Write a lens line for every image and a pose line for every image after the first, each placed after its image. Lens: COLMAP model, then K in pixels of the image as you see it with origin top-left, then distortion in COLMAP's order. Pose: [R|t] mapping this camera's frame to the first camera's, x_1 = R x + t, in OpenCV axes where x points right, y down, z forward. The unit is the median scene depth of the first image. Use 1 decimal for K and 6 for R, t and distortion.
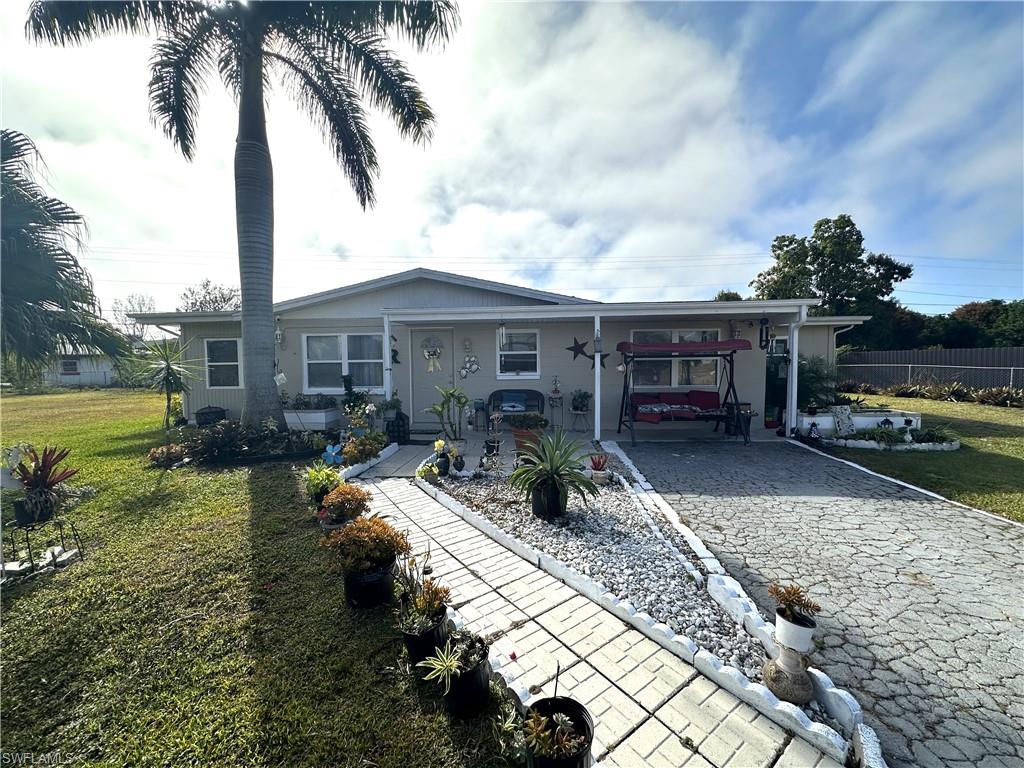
lens RADIAL K [[408.1, 0, 510.8], [0, 408.1, 383.7], [0, 0, 1]] dist [-0.001993, 0.000072]
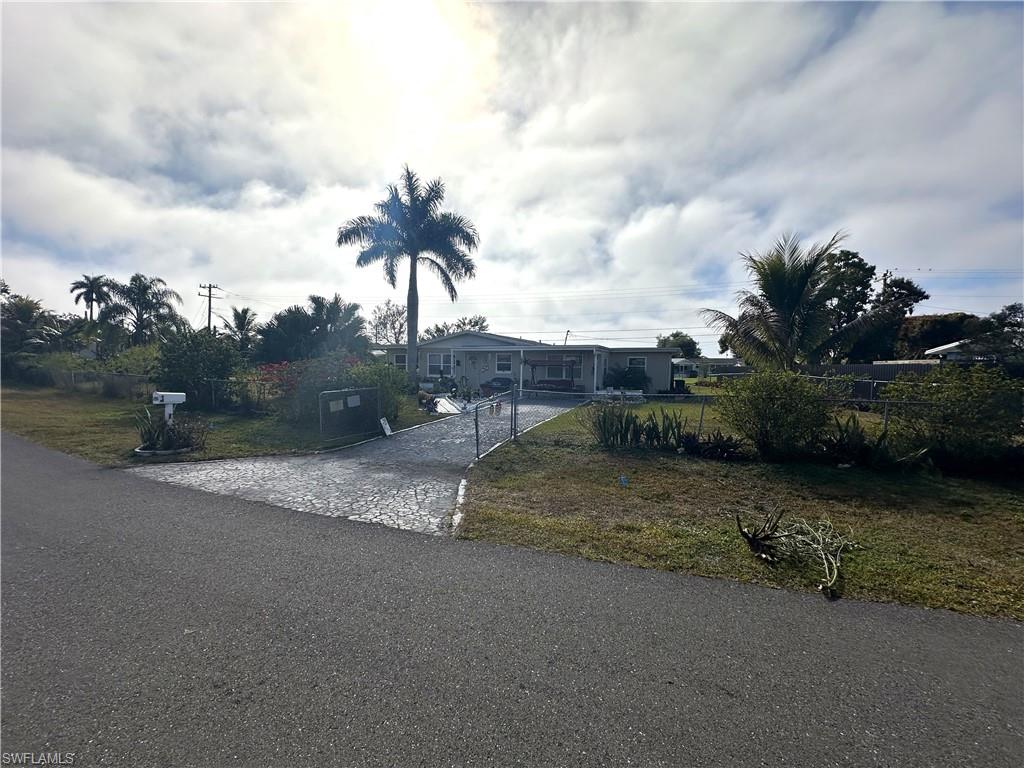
lens RADIAL K [[408.1, 0, 510.8], [0, 408.1, 383.7], [0, 0, 1]] dist [-0.001993, 0.000072]
pose [[0.942475, 0.037921, -0.332118, 0.931404], [-0.039592, 0.999214, 0.001737, 0.046714], [0.331923, 0.011513, 0.943236, -1.378056]]
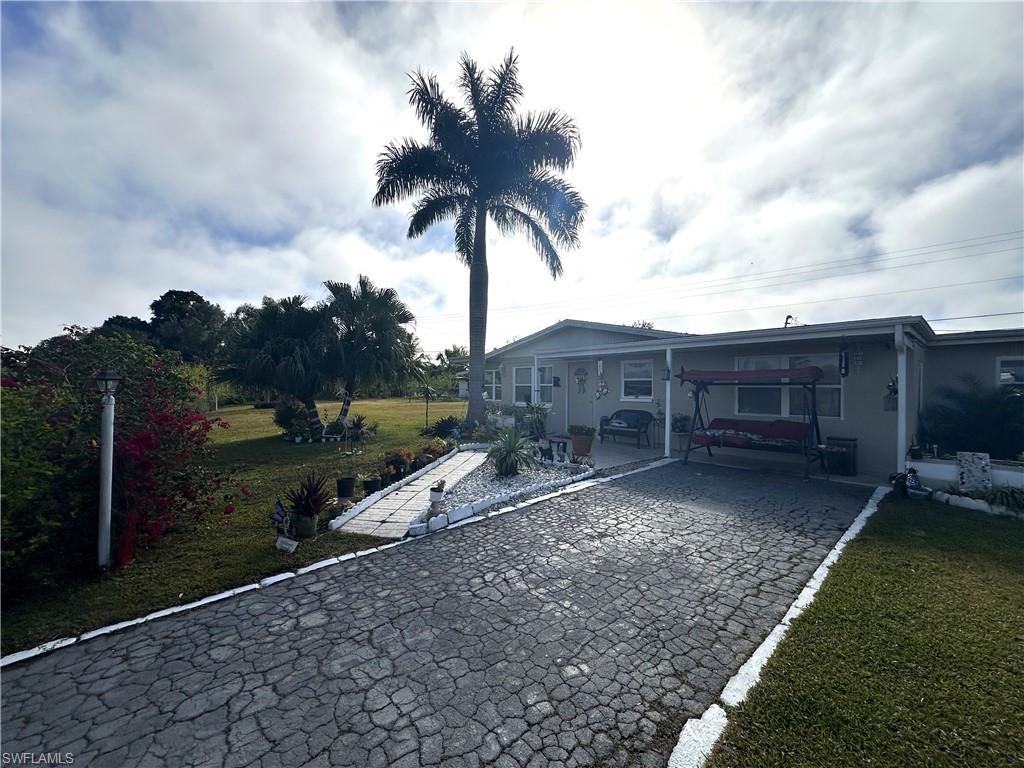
lens RADIAL K [[408.1, 0, 510.8], [0, 408.1, 383.7], [0, 0, 1]] dist [-0.001993, 0.000072]
pose [[0.710429, 0.009947, -0.703699, 0.636005], [-0.047627, 0.998287, -0.033971, -0.005377], [0.702156, 0.057649, 0.709686, -0.118184]]
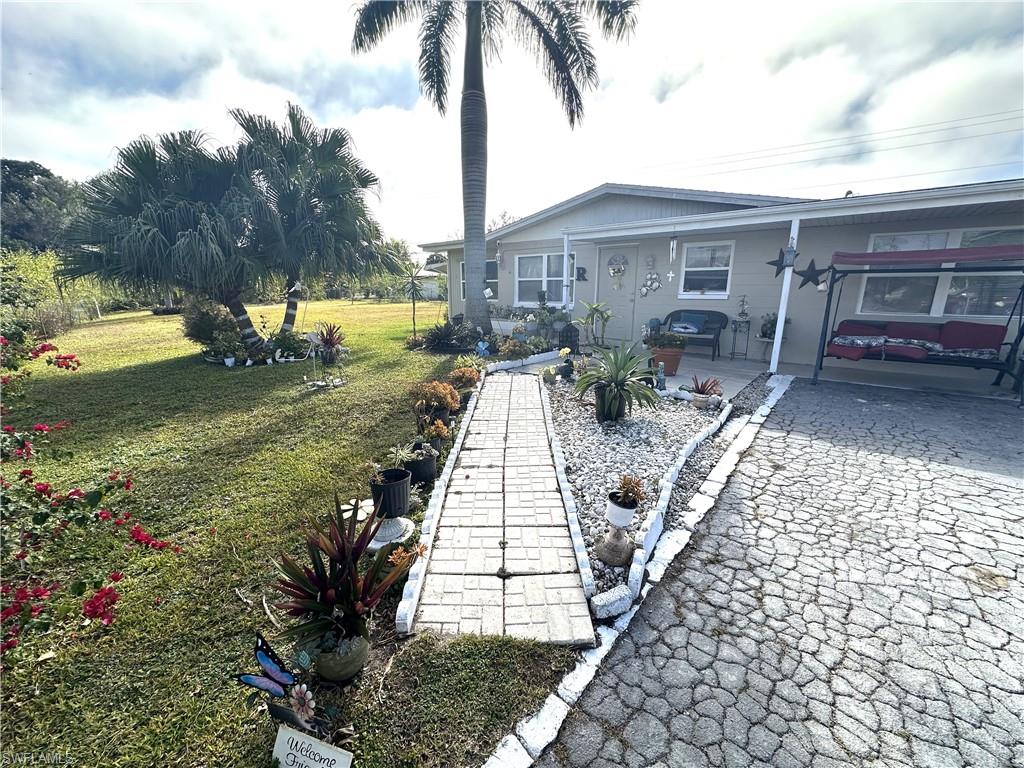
lens RADIAL K [[408.1, 0, 510.8], [0, 408.1, 383.7], [0, 0, 1]] dist [-0.001993, 0.000072]
pose [[0.807263, 0.146366, -0.571755, 0.236742], [-0.036668, 0.979327, 0.198930, 0.009678], [0.589052, -0.139624, 0.795941, -0.009245]]
